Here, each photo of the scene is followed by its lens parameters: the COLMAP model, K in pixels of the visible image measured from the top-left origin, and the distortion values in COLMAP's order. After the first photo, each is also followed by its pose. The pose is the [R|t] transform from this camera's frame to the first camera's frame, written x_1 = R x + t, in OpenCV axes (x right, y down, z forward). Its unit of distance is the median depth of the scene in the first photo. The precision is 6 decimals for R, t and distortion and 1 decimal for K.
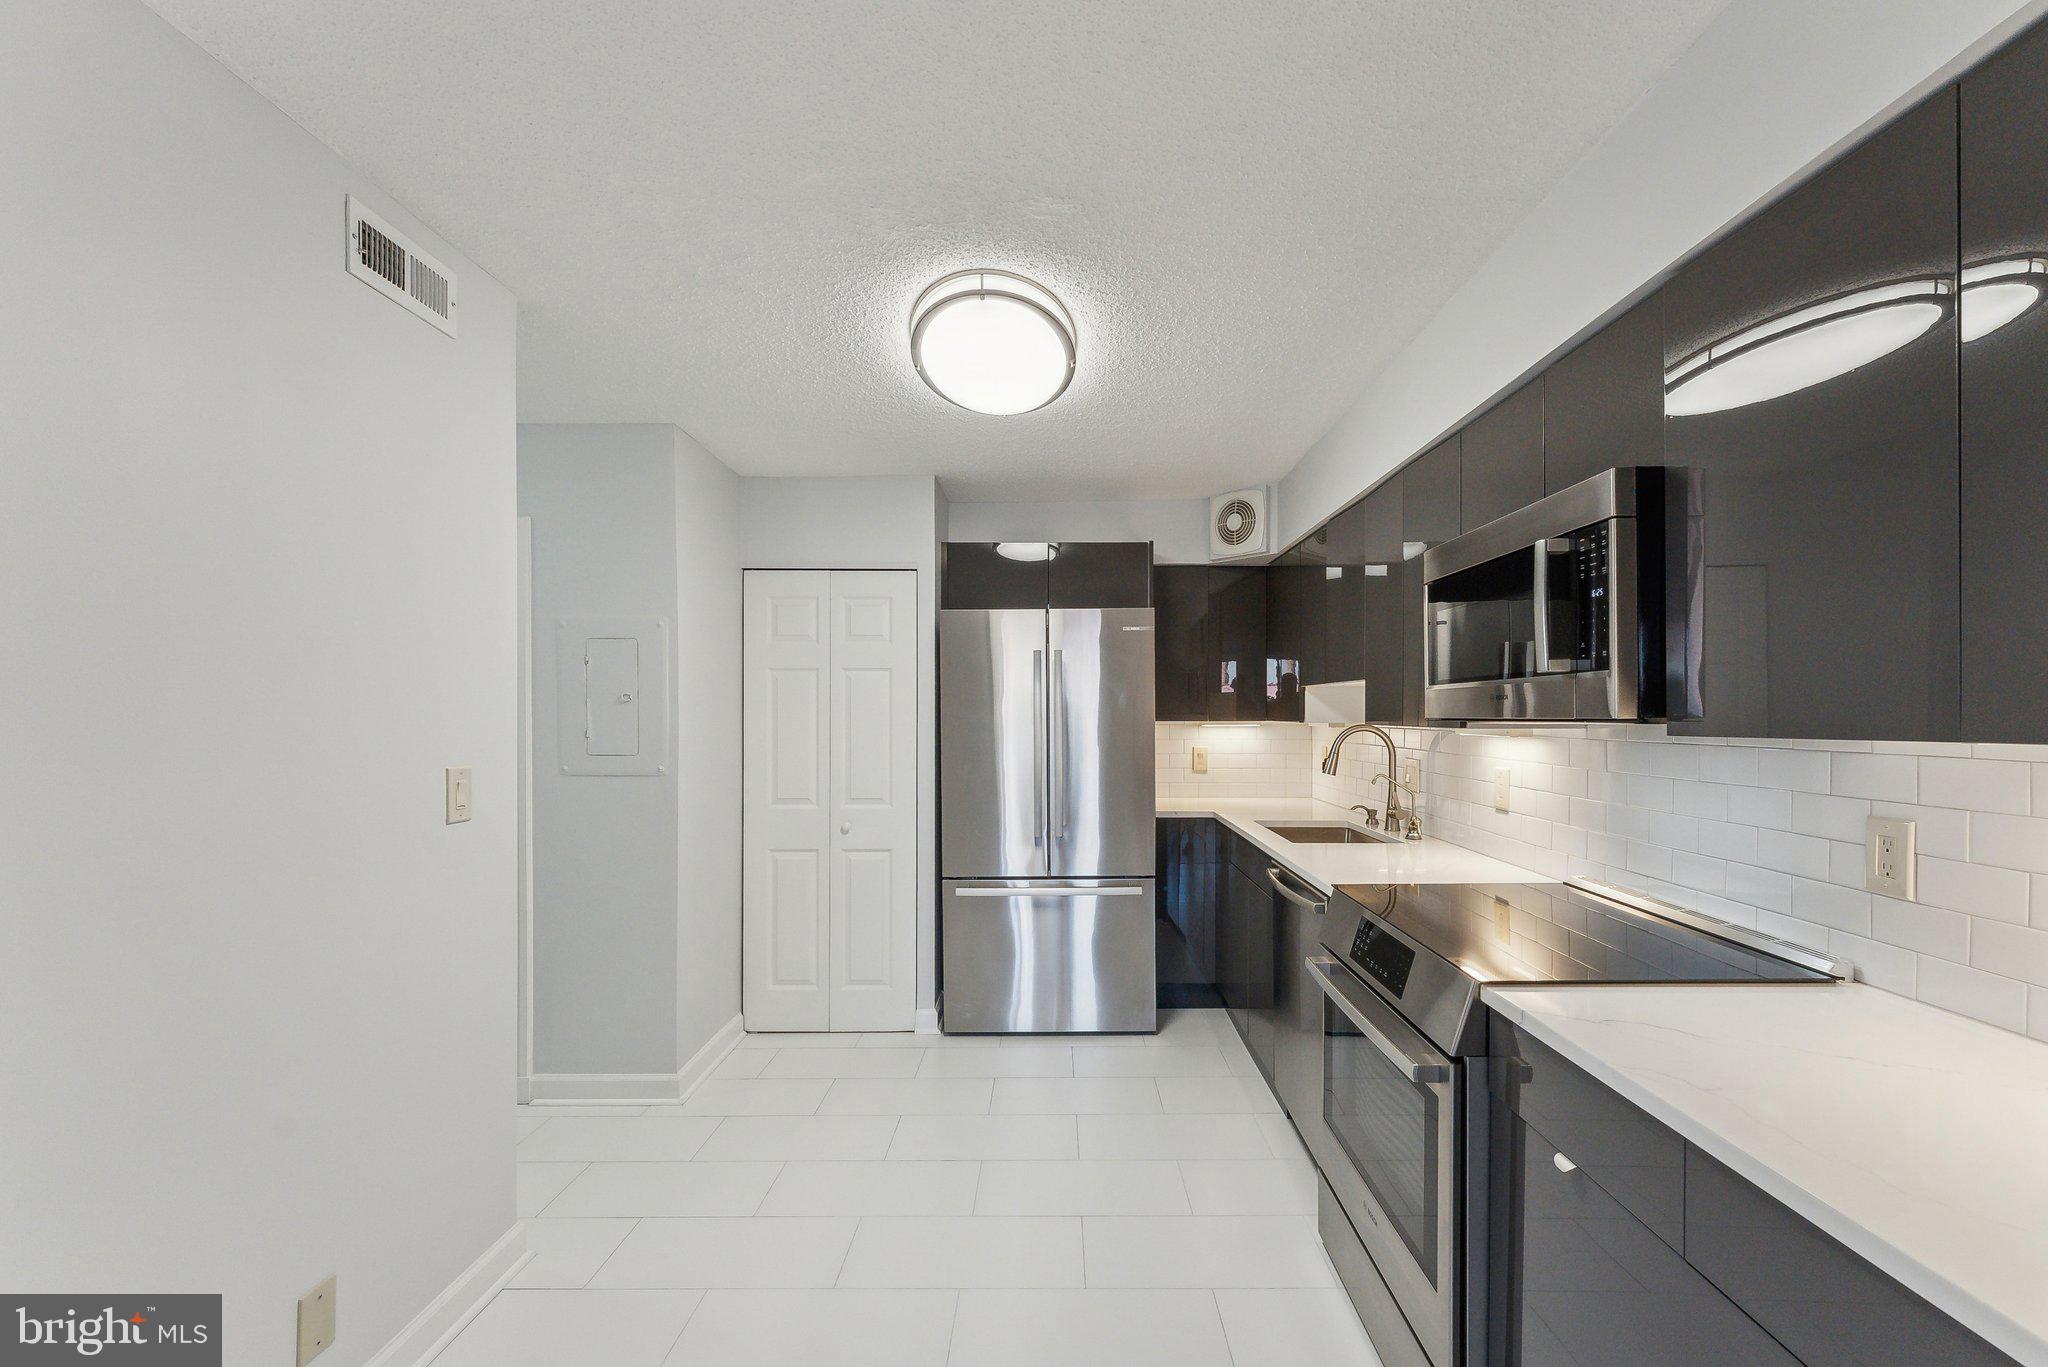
lens RADIAL K [[839.8, 0, 1016.4], [0, 839.8, 734.7], [0, 0, 1]] dist [-0.005512, 0.003940]
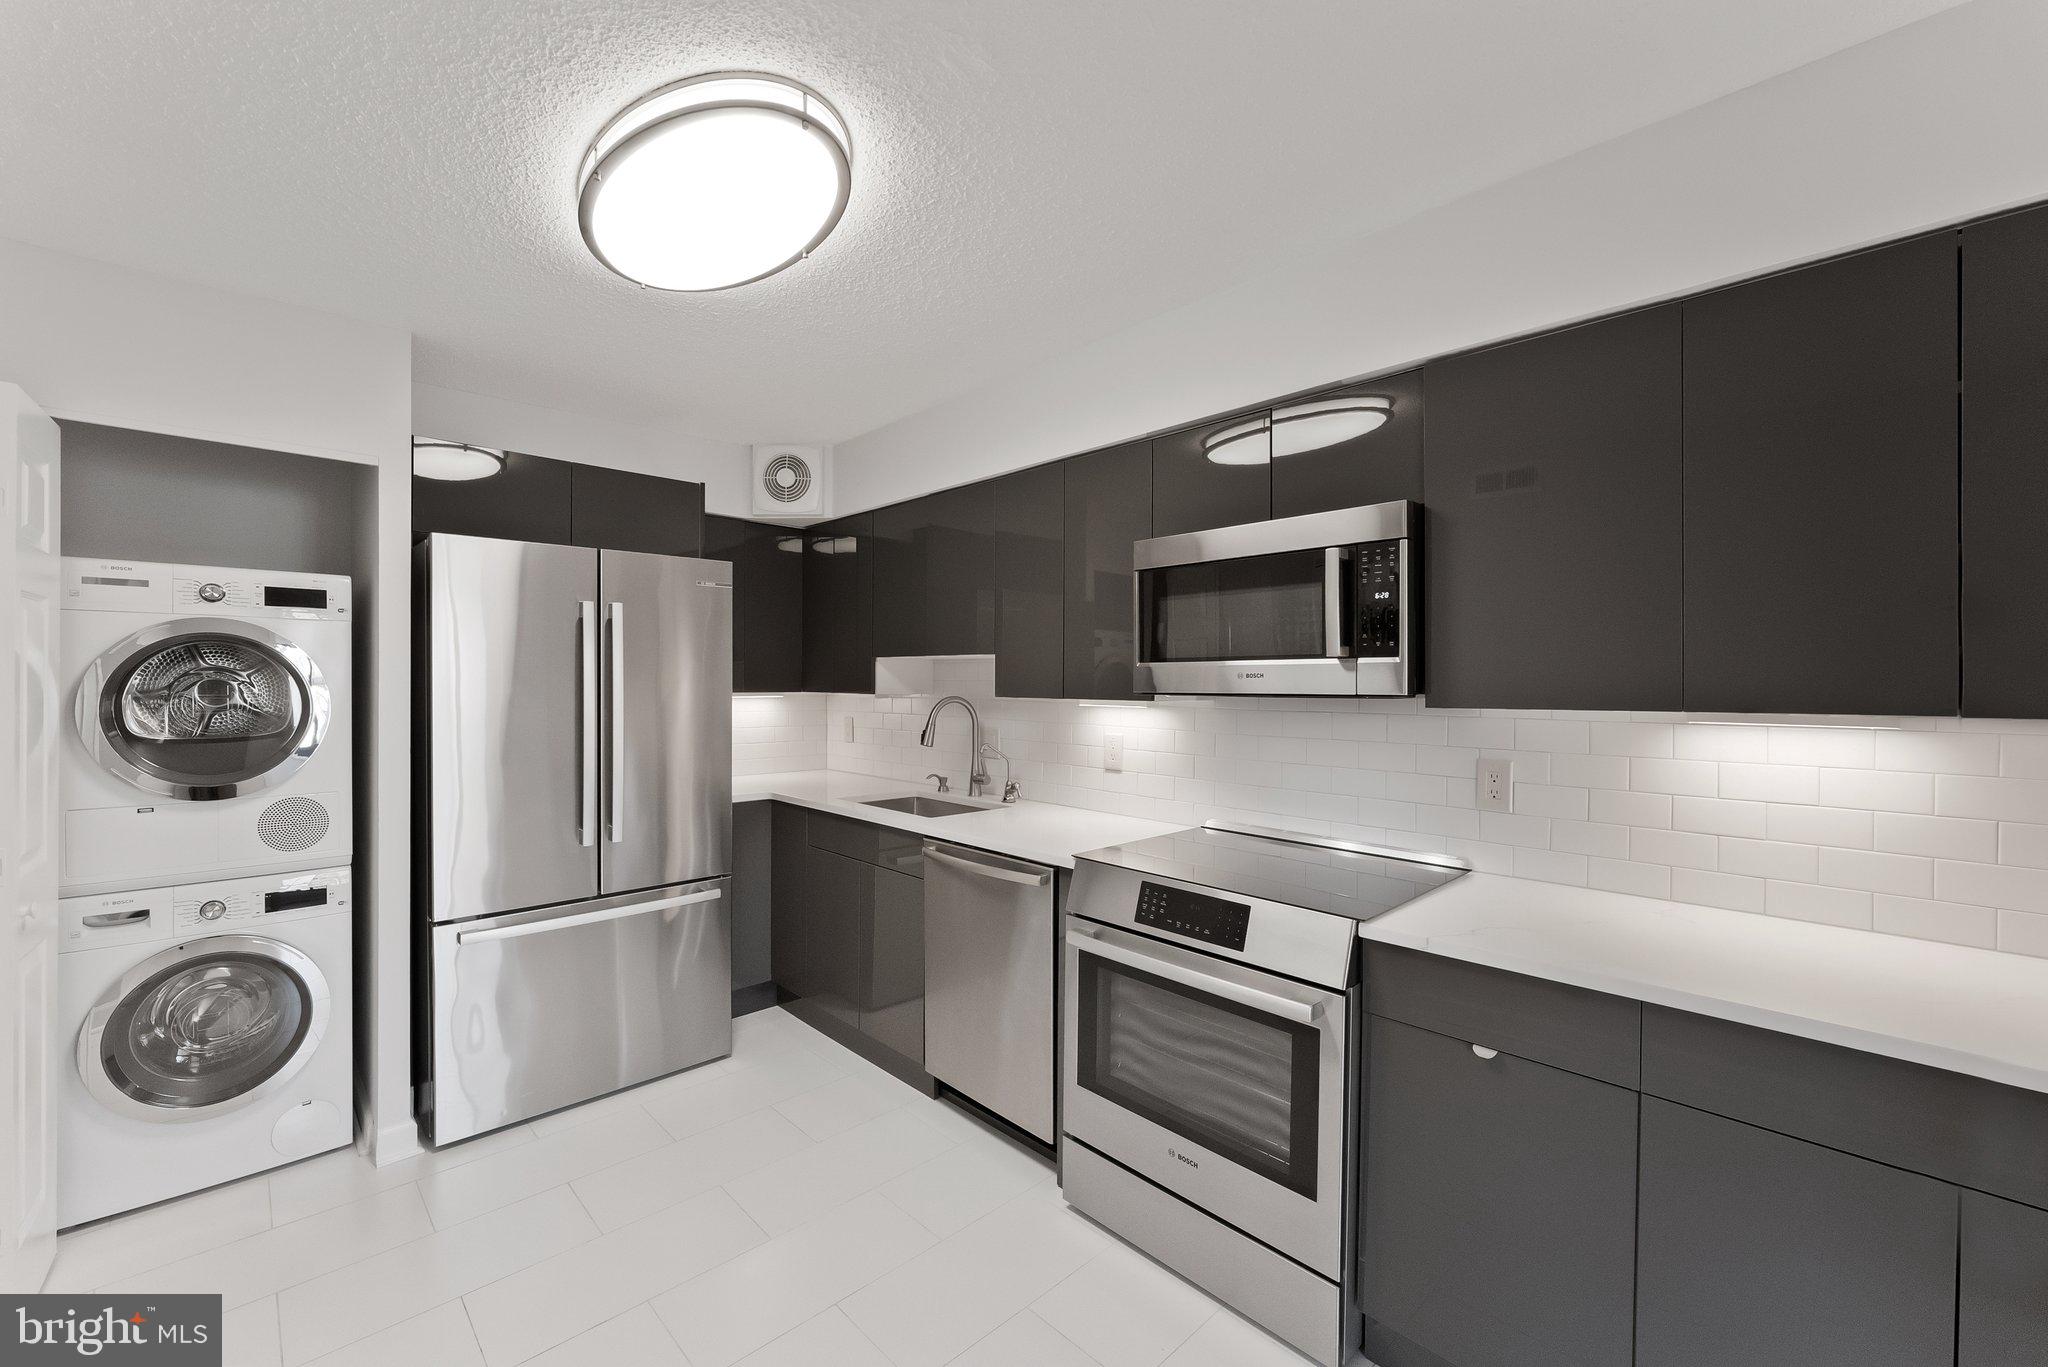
lens RADIAL K [[839.8, 0, 1025.1], [0, 839.8, 694.5], [0, 0, 1]] dist [-0.005512, 0.003940]
pose [[0.717902, 0.001471, 0.696142, -0.416398], [0.007672, 0.999920, -0.010024, -0.007874], [-0.696102, 0.012537, 0.717834, 0.337992]]
